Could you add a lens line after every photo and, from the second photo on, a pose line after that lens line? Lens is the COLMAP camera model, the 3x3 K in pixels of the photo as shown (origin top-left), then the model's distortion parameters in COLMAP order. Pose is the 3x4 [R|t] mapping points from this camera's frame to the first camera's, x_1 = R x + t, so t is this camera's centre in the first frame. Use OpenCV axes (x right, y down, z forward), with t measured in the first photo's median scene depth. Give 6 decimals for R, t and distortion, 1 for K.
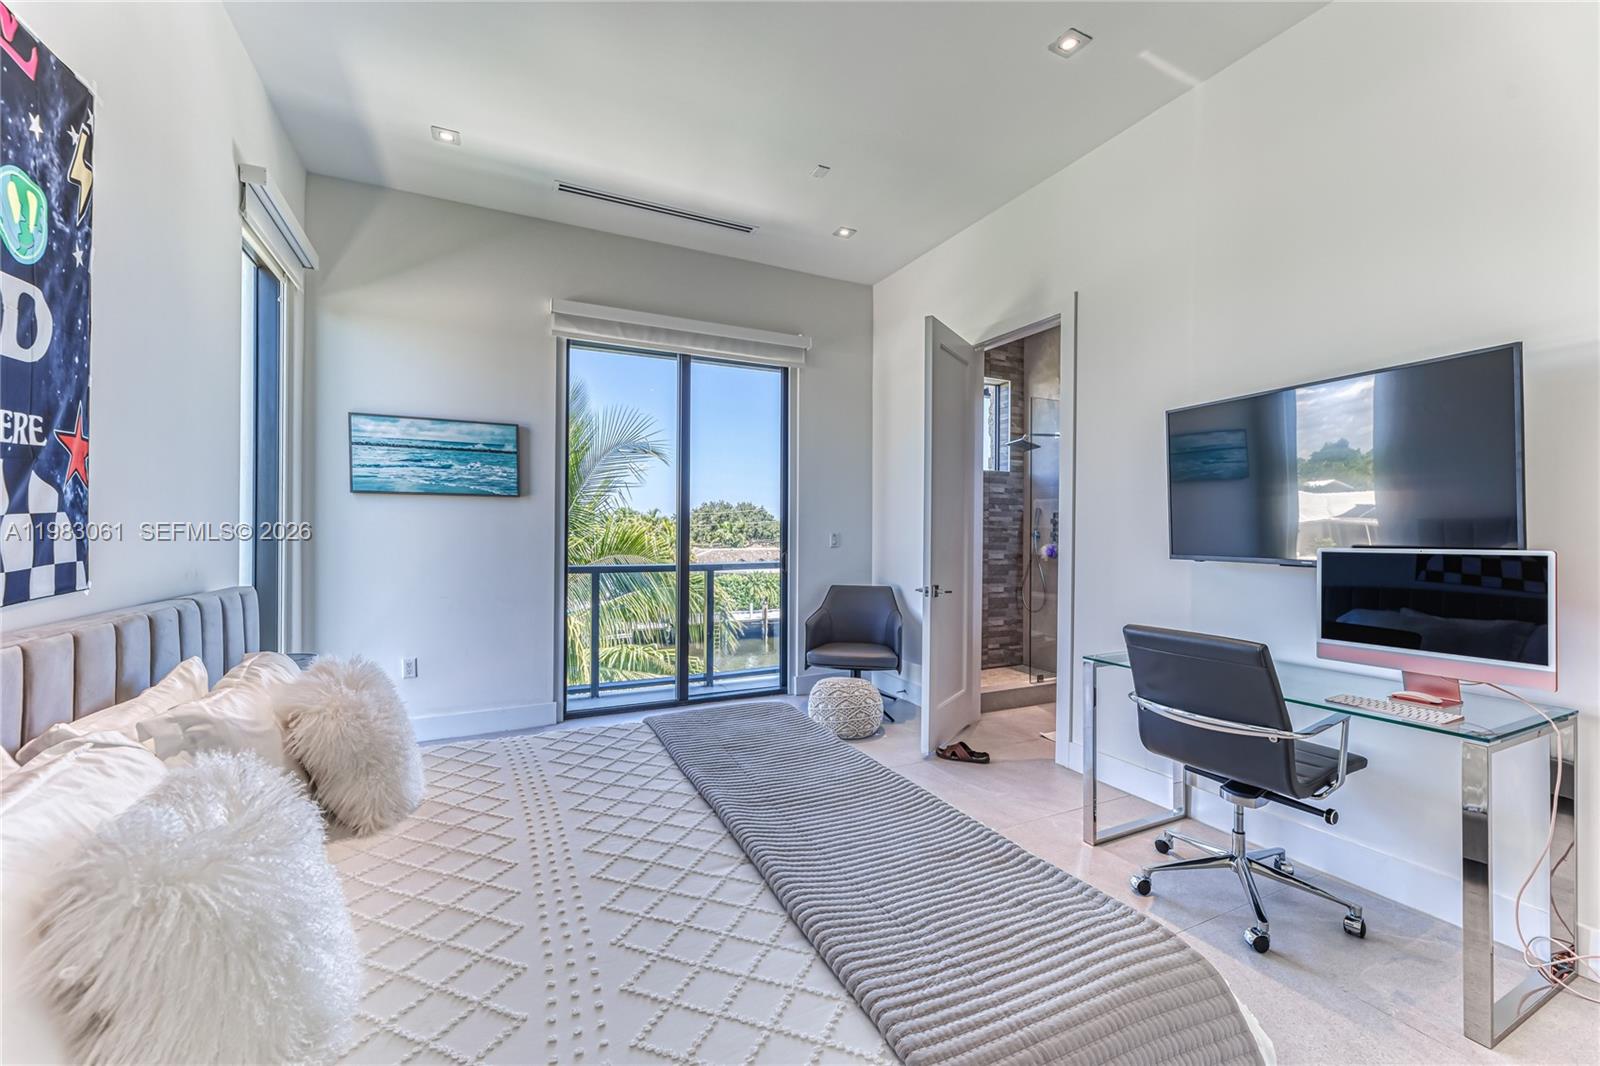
lens RADIAL K [[647.3, 0, 799.5], [0, 647.3, 527.4], [0, 0, 1]] dist [0.008535, 0.000090]
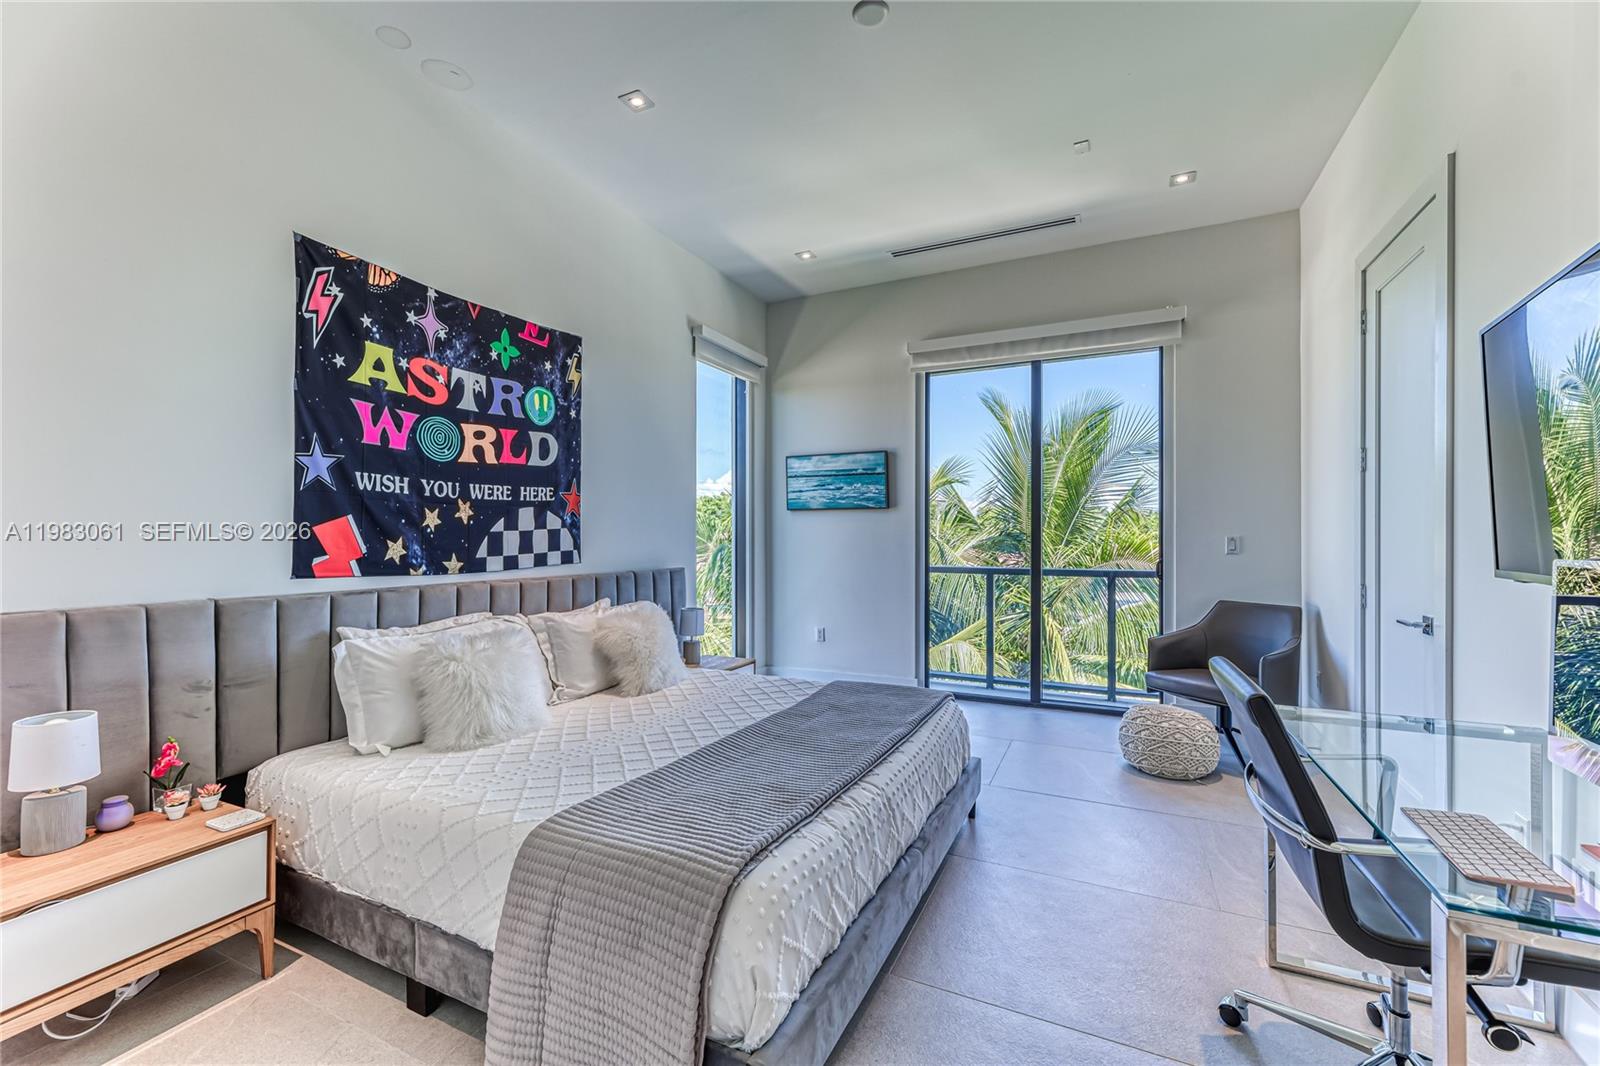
lens RADIAL K [[647.3, 0, 790.3], [0, 647.3, 531.1], [0, 0, 1]] dist [0.008535, 0.000090]
pose [[0.621276, -0.010725, -0.783518, 0.462295], [0.008553, 0.999940, -0.006906, 0.003746], [0.783545, -0.002411, 0.621330, 0.087117]]
